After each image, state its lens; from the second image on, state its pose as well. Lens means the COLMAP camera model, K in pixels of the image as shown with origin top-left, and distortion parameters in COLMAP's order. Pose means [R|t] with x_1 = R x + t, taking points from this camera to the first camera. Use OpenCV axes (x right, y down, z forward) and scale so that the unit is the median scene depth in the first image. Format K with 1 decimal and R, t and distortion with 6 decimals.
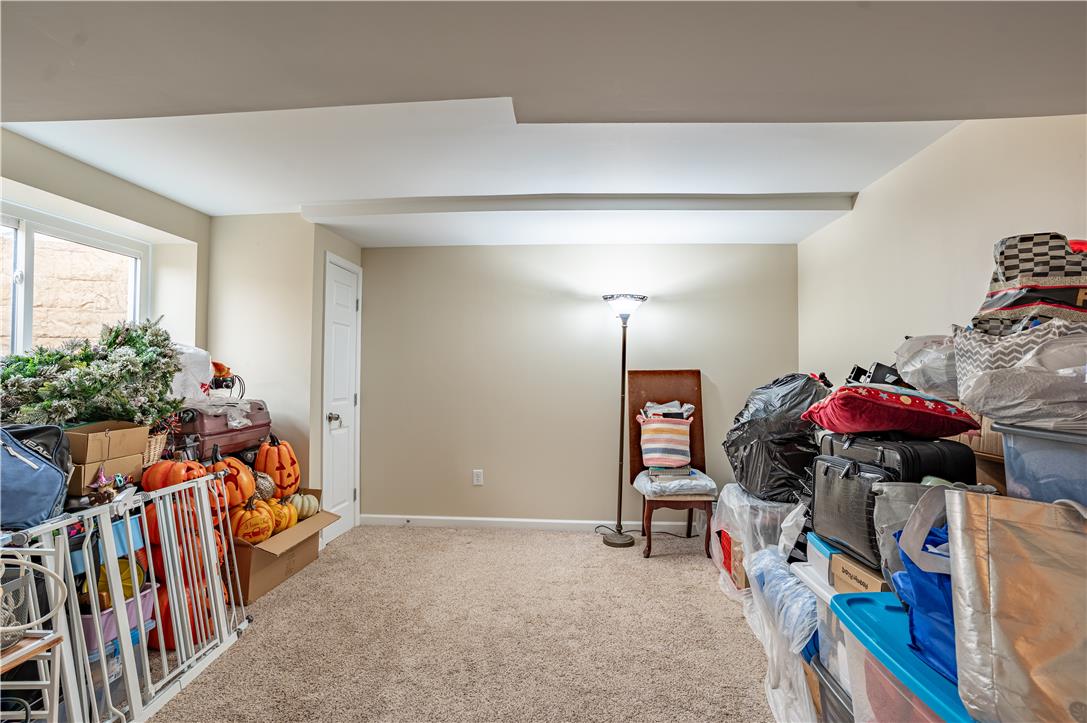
lens RADIAL K [[509.0, 0, 544.9], [0, 509.0, 363.8], [0, 0, 1]] dist [-0.078760, 0.041082]
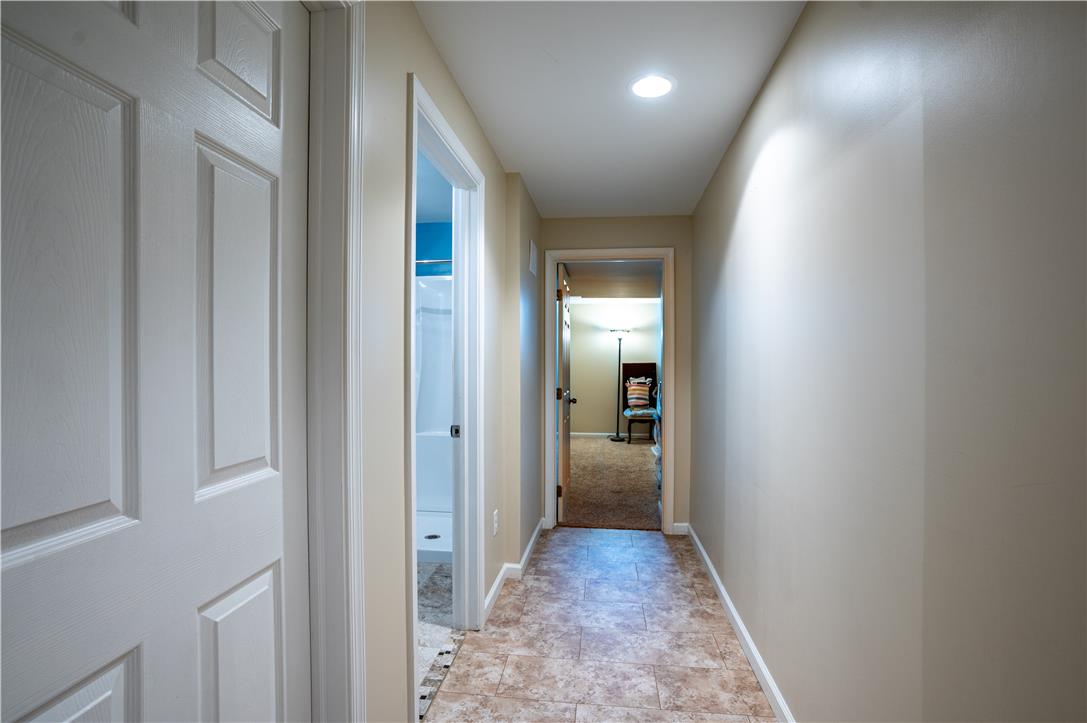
lens RADIAL K [[509.0, 0, 544.9], [0, 509.0, 363.8], [0, 0, 1]] dist [-0.078760, 0.041082]
pose [[0.999631, 0.001751, -0.027123, -0.113671], [-0.000972, 0.999587, 0.028719, -0.047373], [0.027162, -0.028682, 0.999219, -1.252158]]
